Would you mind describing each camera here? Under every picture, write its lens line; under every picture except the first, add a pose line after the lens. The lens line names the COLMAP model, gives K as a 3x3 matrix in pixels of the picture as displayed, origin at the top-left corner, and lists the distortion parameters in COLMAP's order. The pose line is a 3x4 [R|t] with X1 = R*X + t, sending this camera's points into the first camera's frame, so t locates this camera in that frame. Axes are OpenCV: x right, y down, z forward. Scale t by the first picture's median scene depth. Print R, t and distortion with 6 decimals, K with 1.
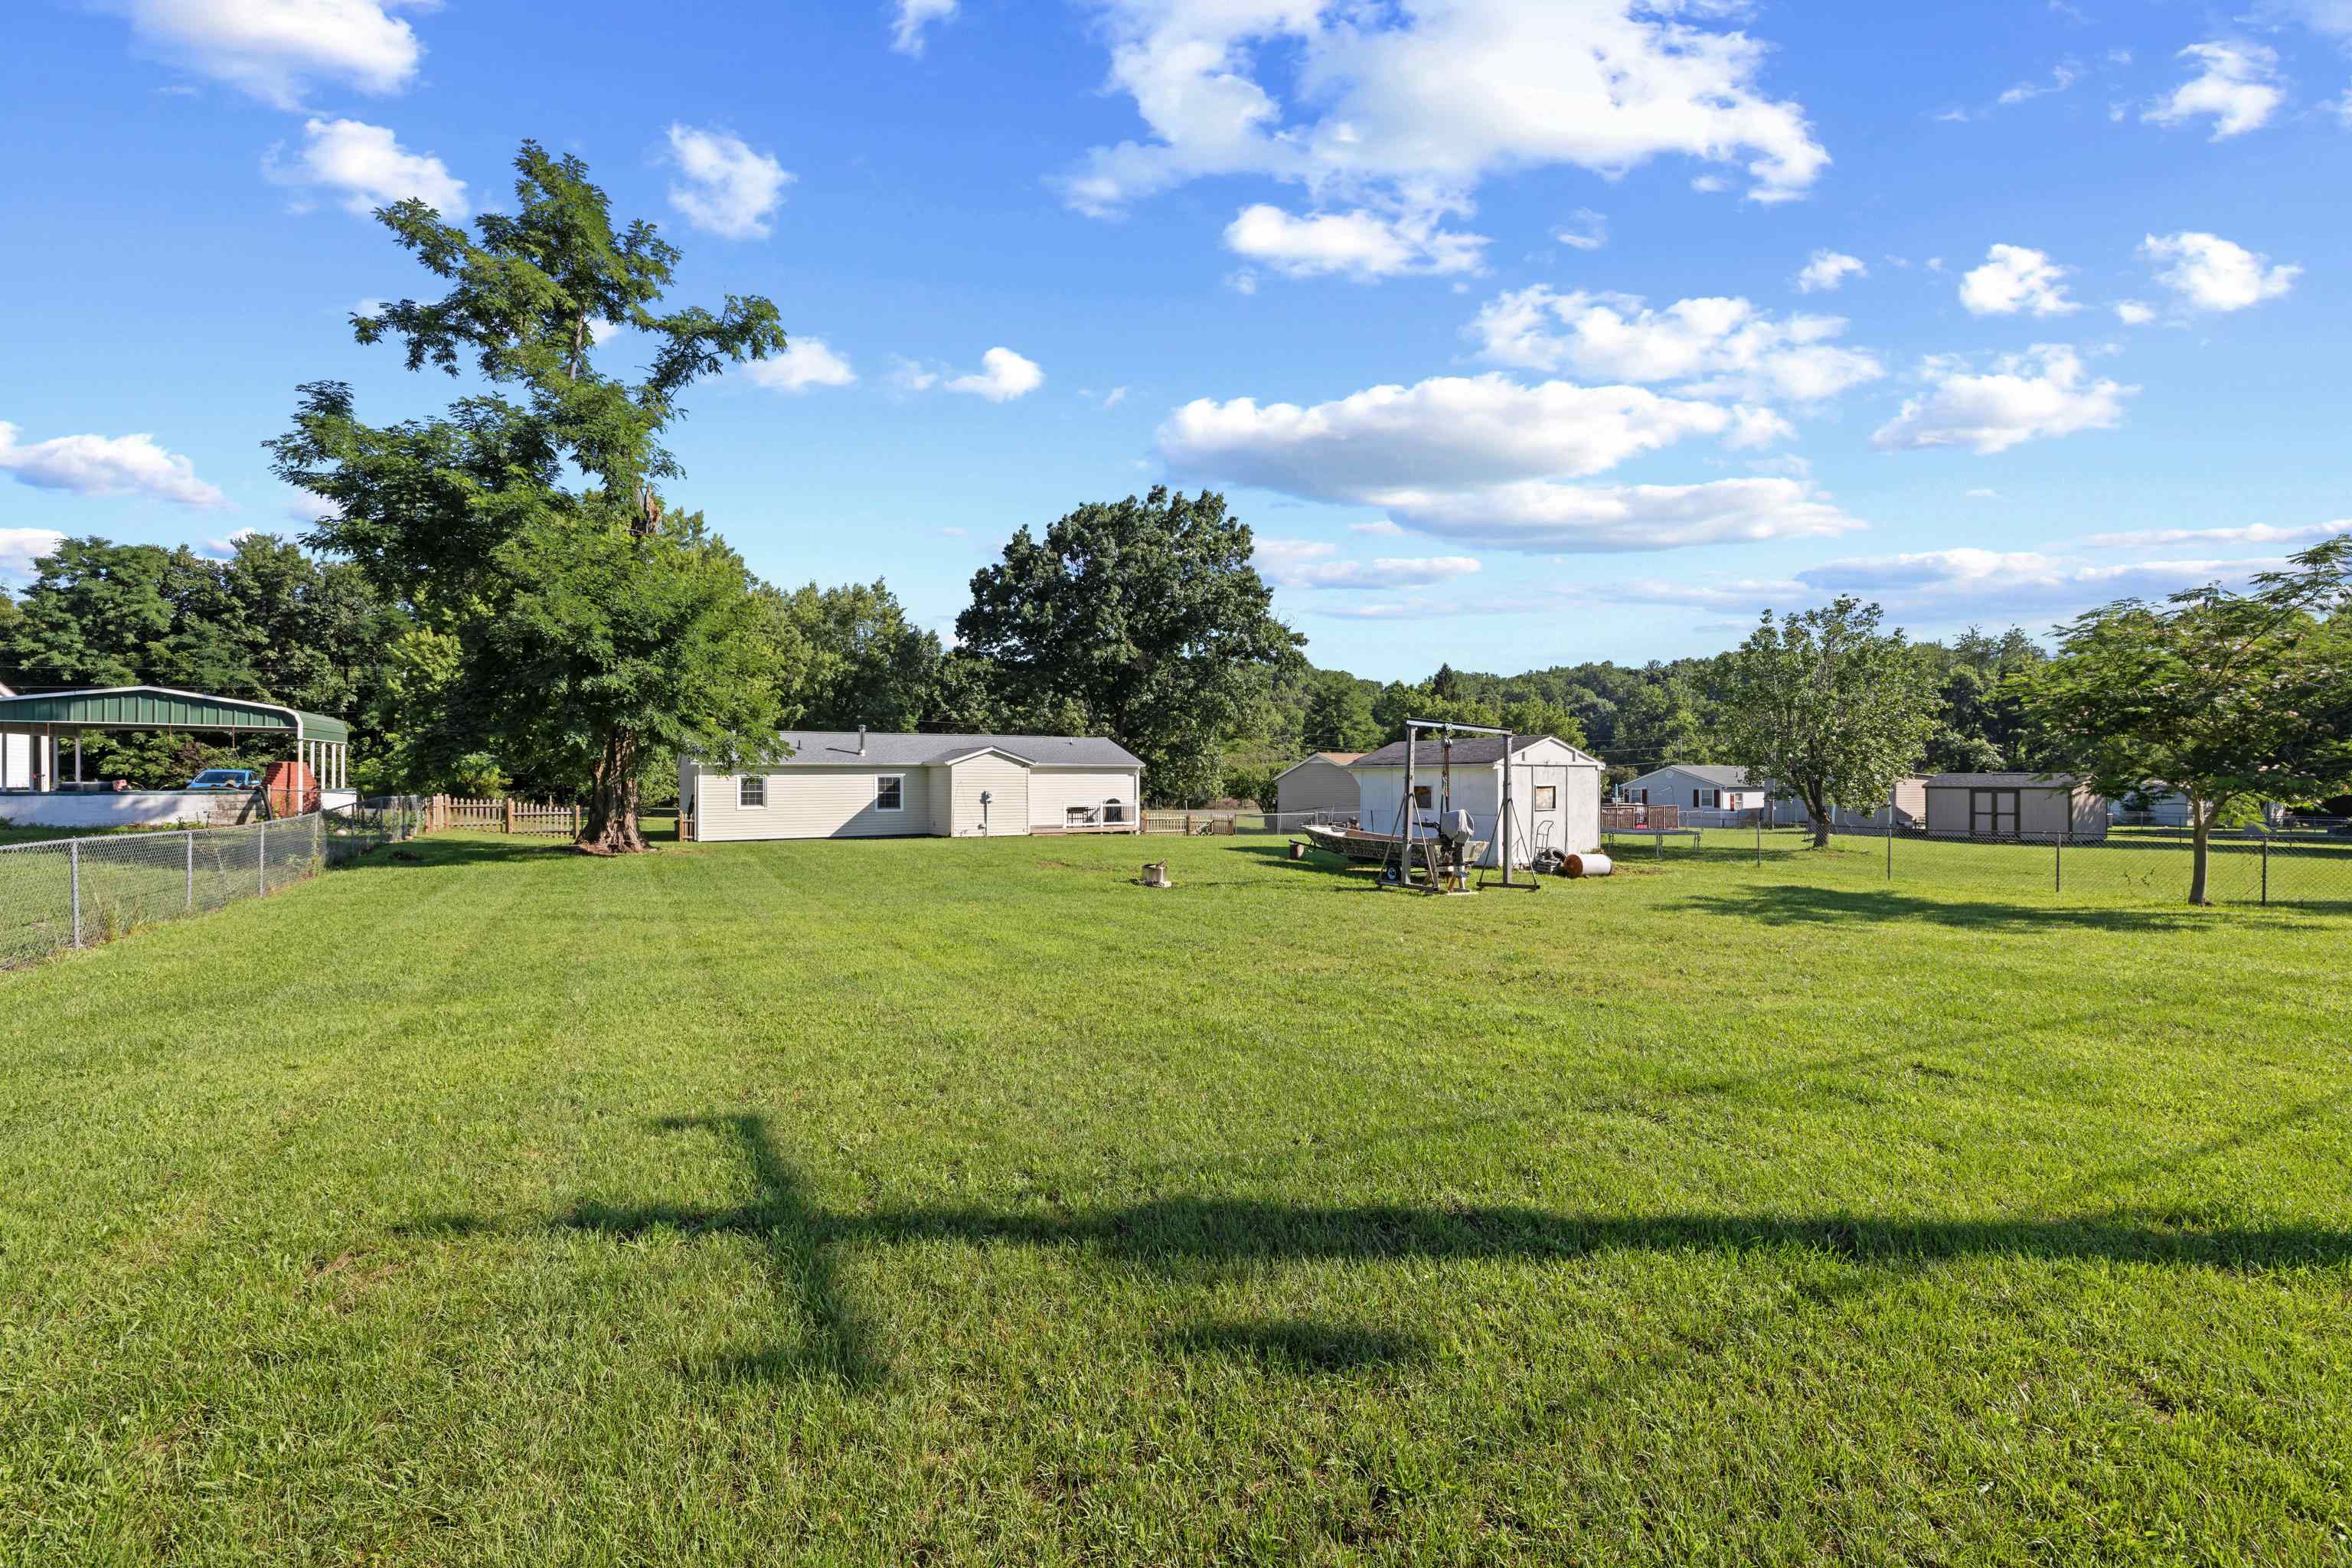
lens RADIAL K [[995.0, 0, 1175.7], [0, 995.0, 777.3], [0, 0, 1]] dist [0.001355, -0.000496]
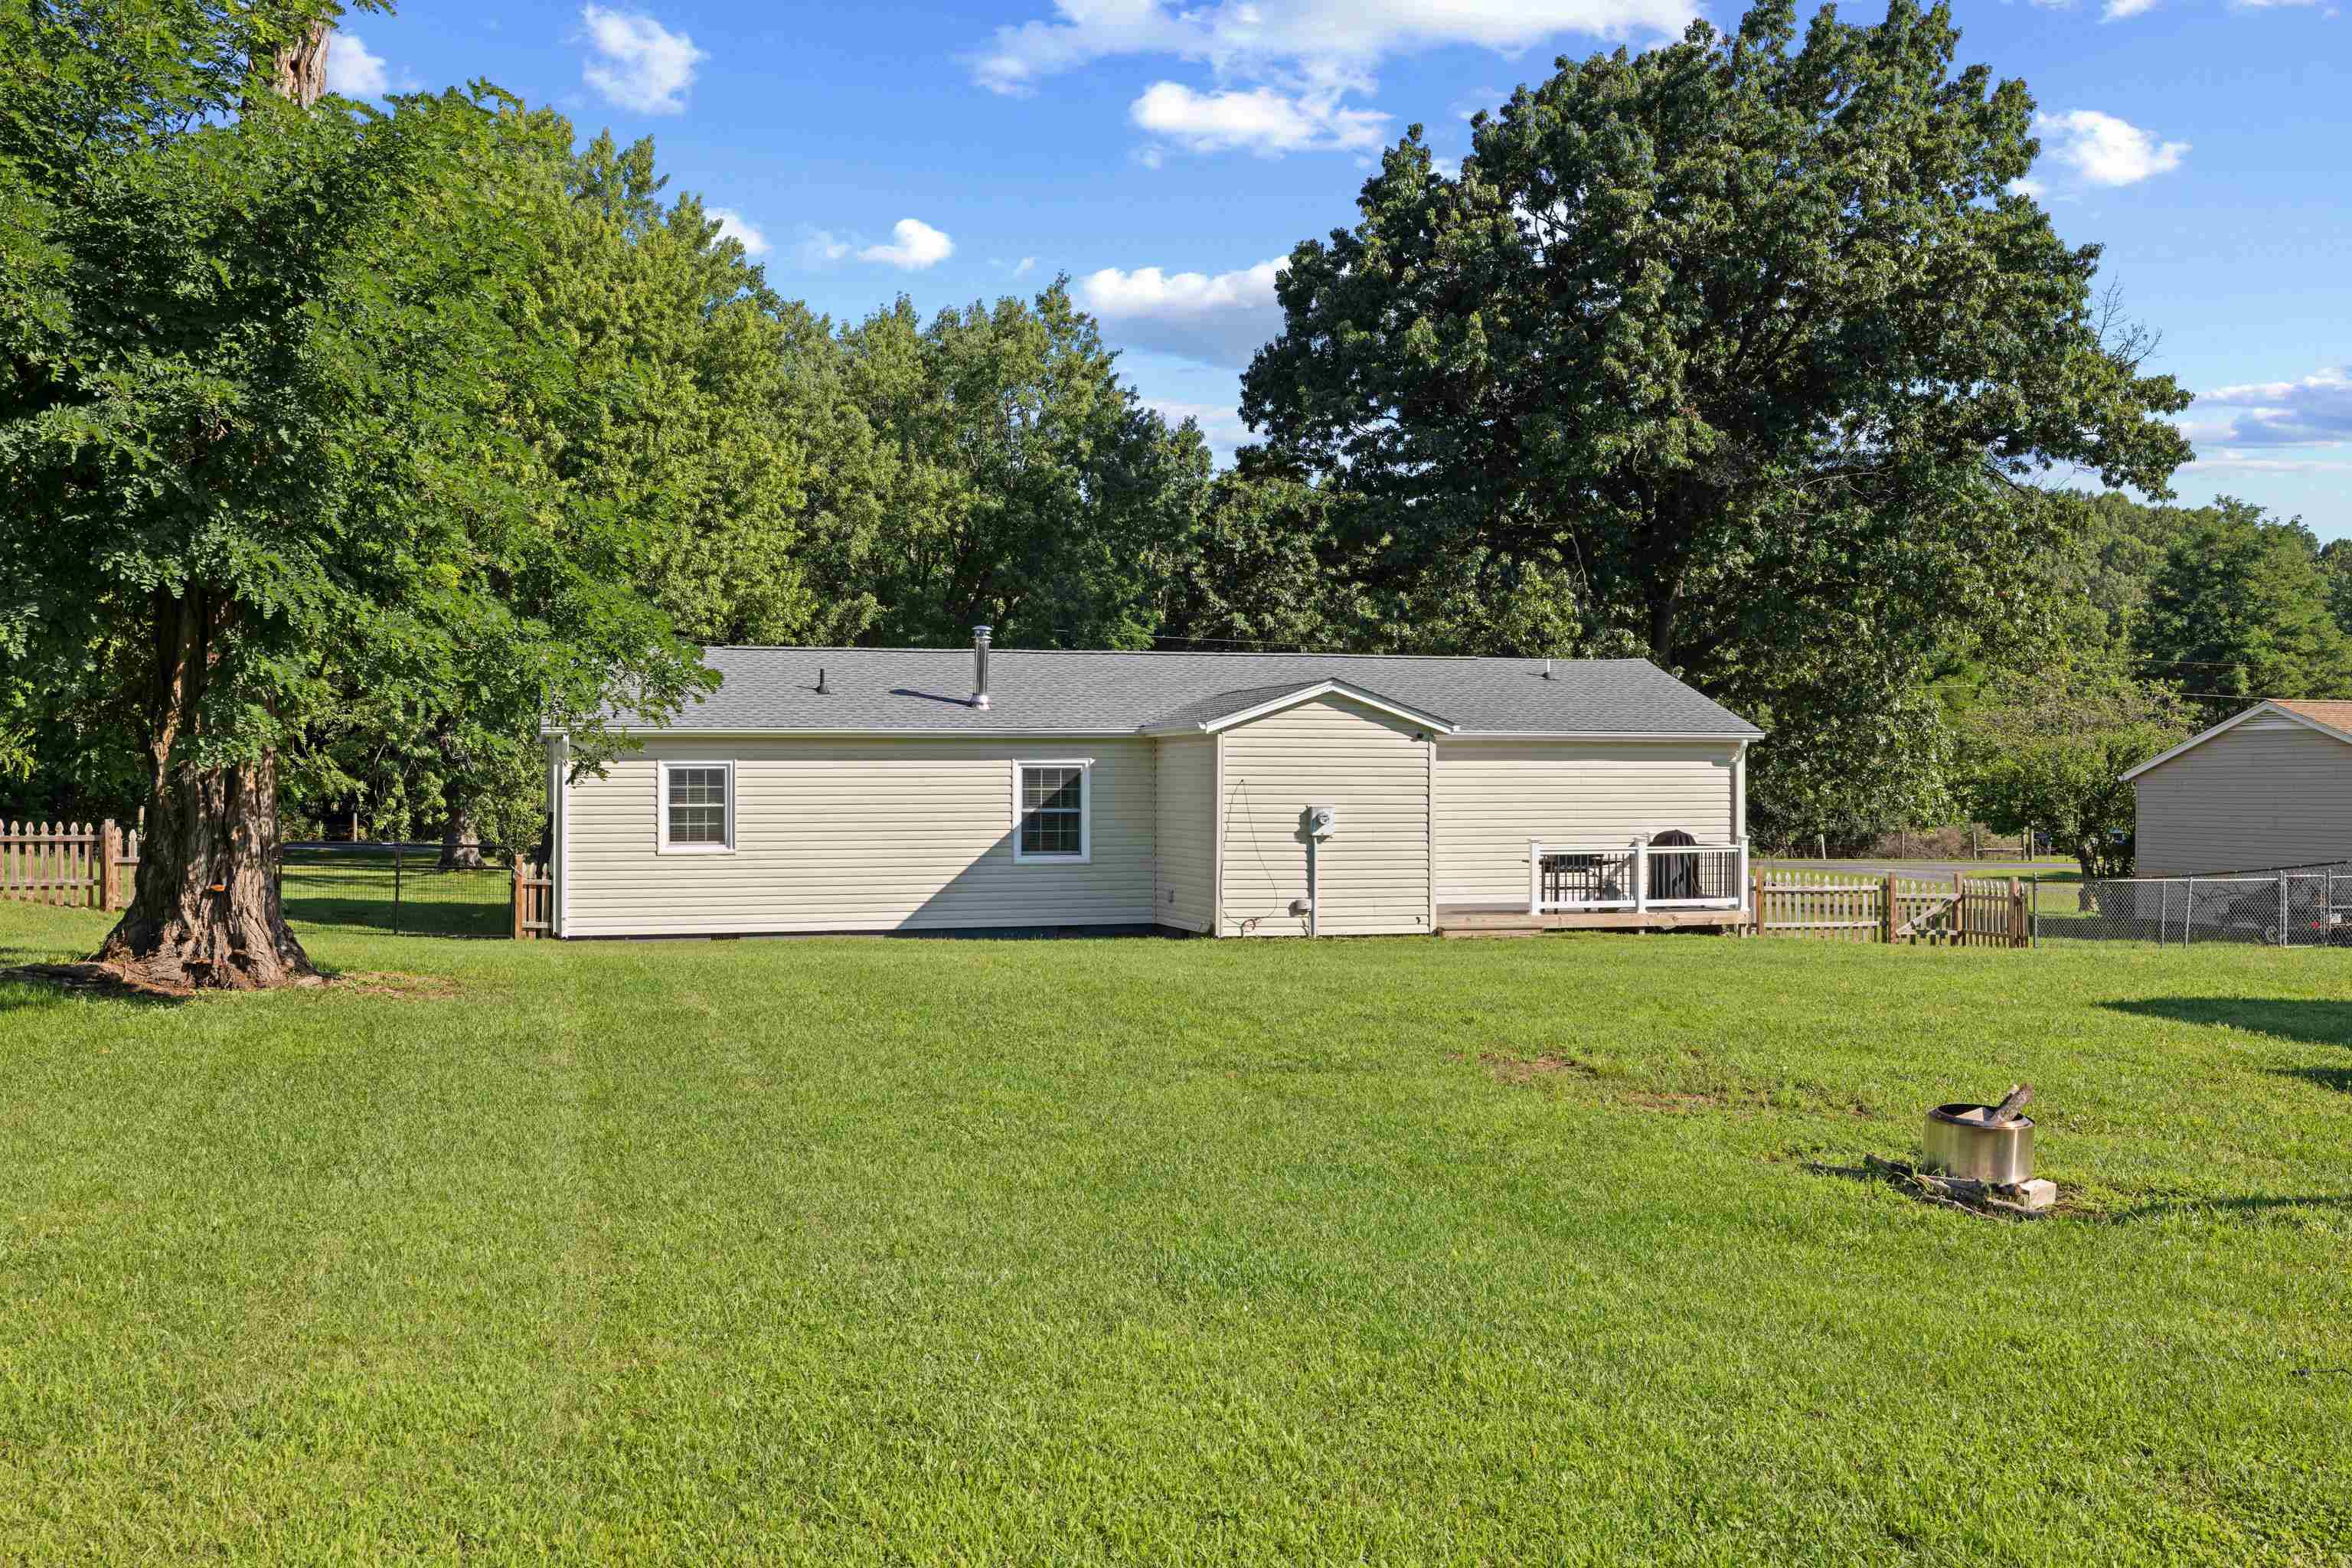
lens RADIAL K [[2352.0, 0, 1176.0], [0, 2352.0, 784.0], [0, 0, 1]] dist [-0.003326, -0.009109]
pose [[0.969393, 0.002113, -0.245503, -0.016743], [-0.001347, 0.999994, 0.003289, 0.001534], [0.245509, -0.002858, 0.969390, 0.091645]]
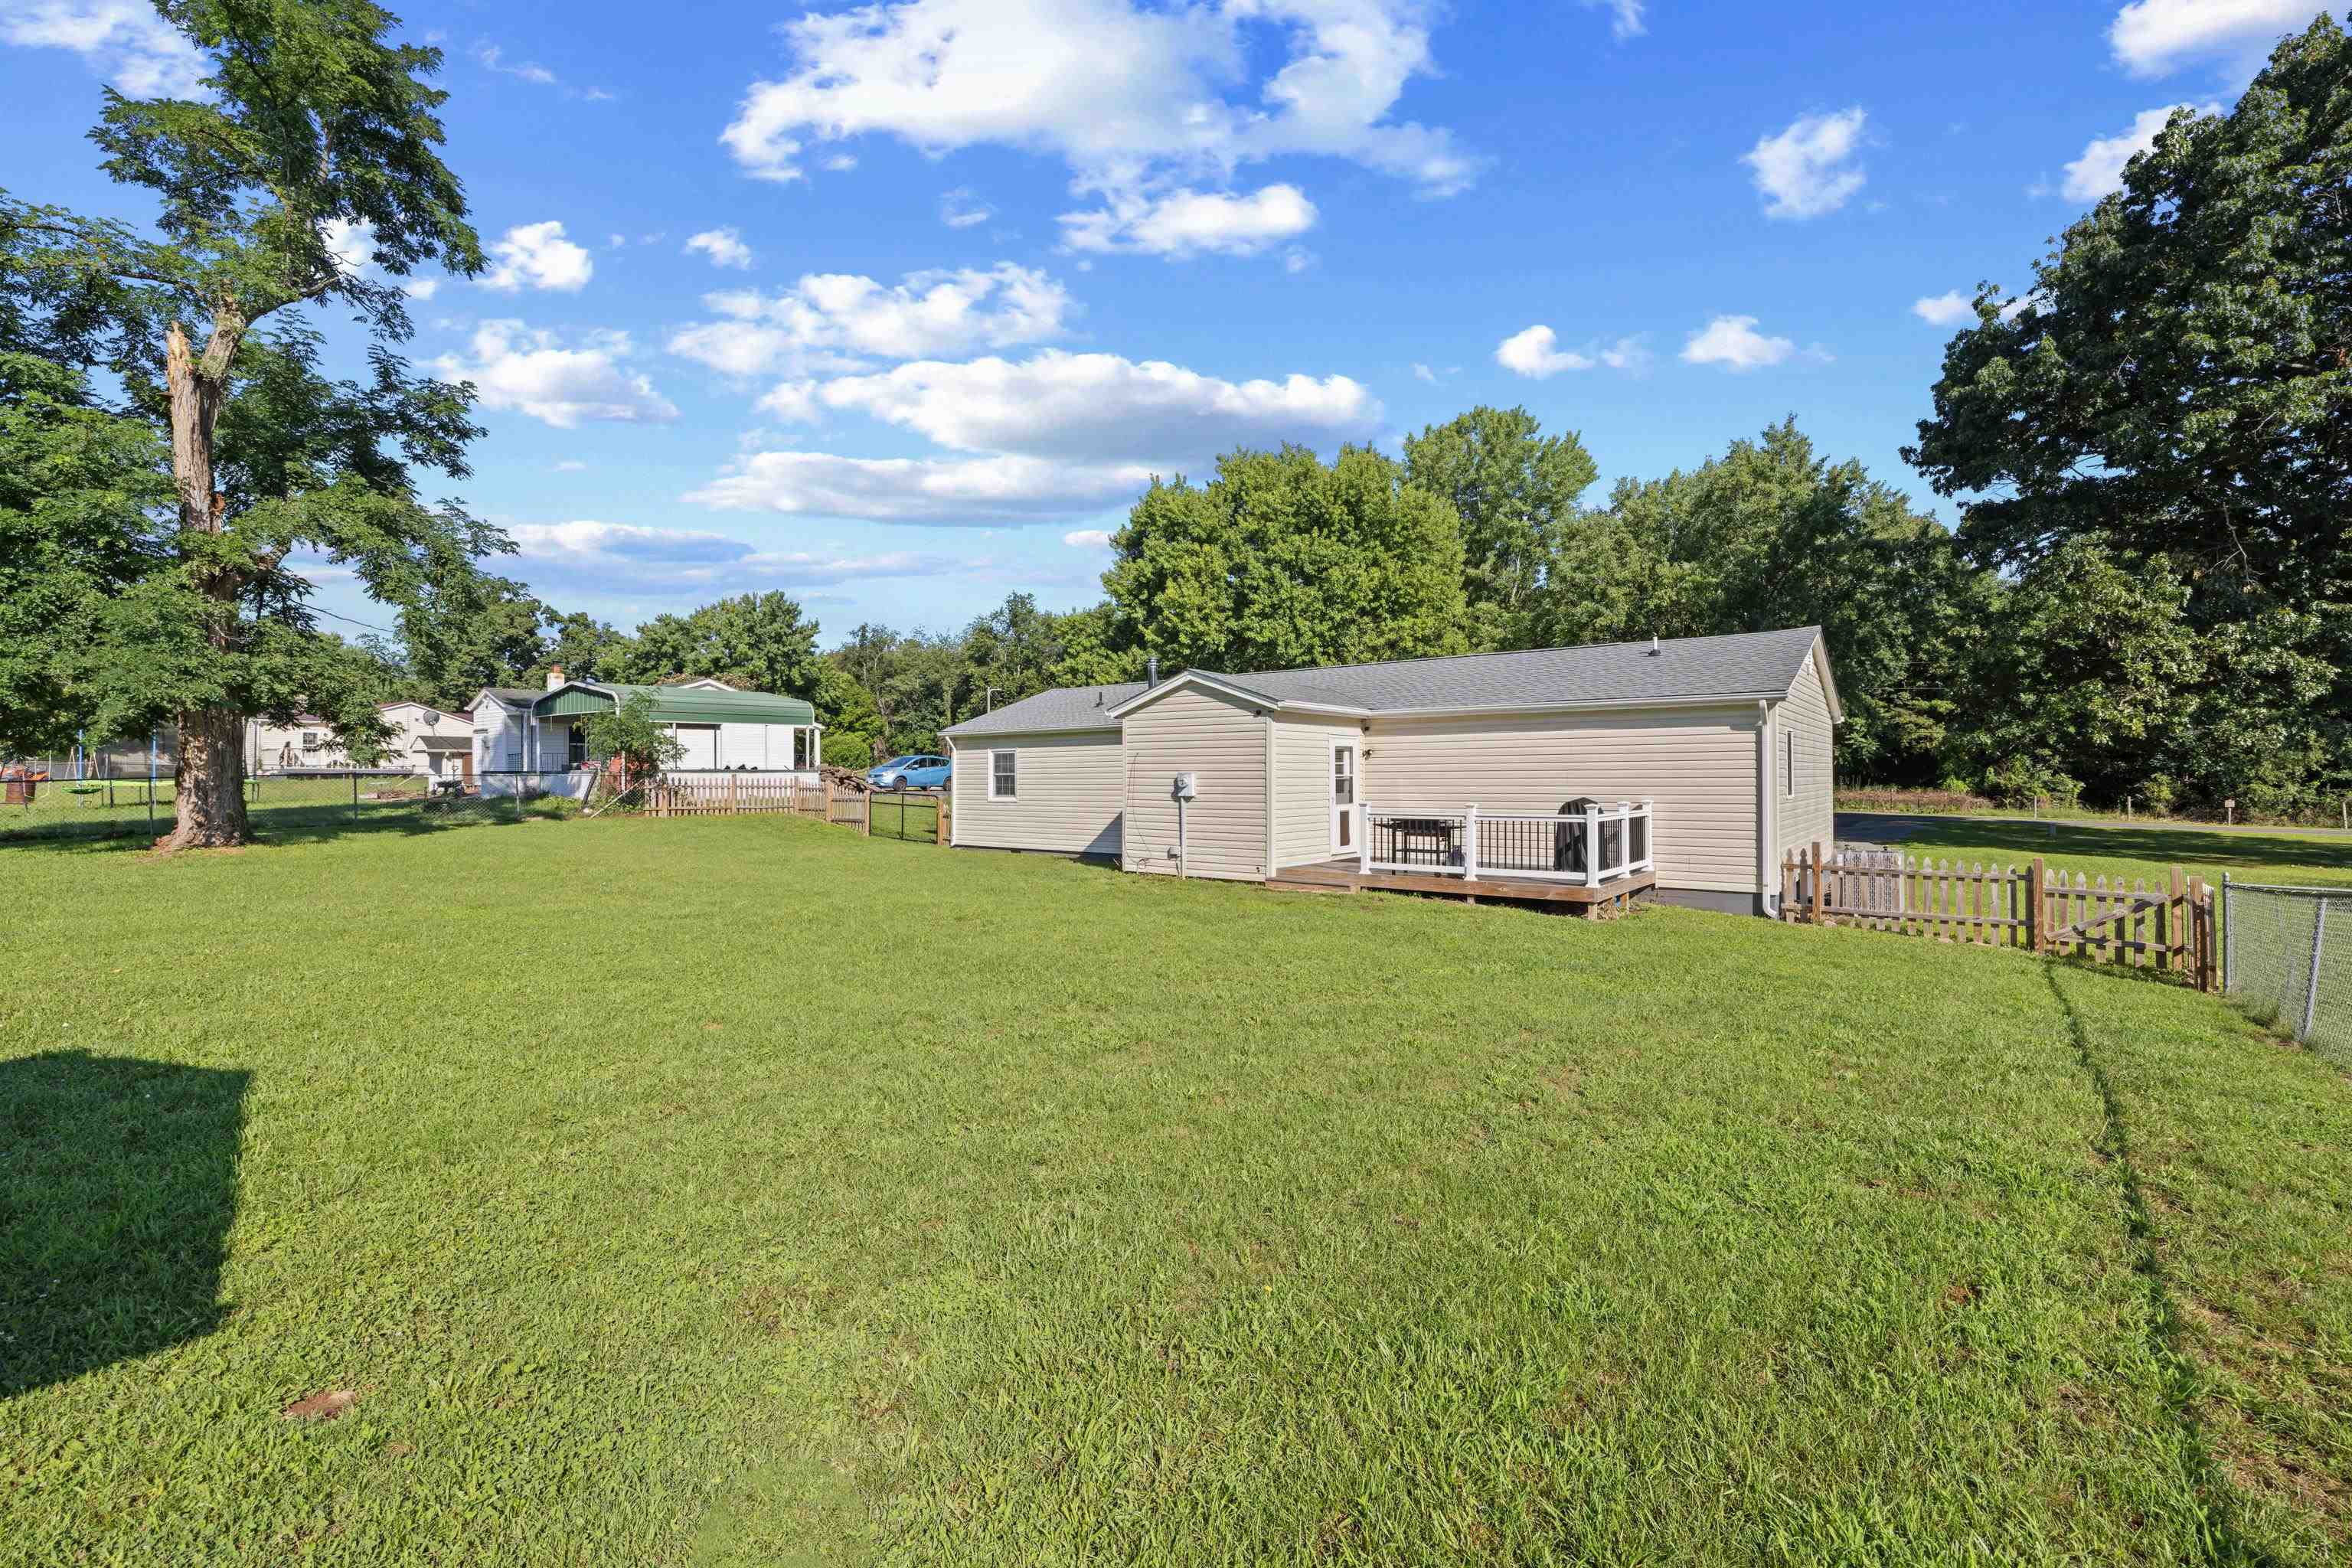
lens RADIAL K [[1002.9, 0, 1175.3], [0, 1002.9, 779.8], [0, 0, 1]] dist [-0.000702, 0.000026]
pose [[0.352838, 0.003449, -0.935678, 0.114044], [0.002891, 0.999984, 0.004776, 0.007449], [0.935680, -0.004390, 0.352823, 0.425713]]
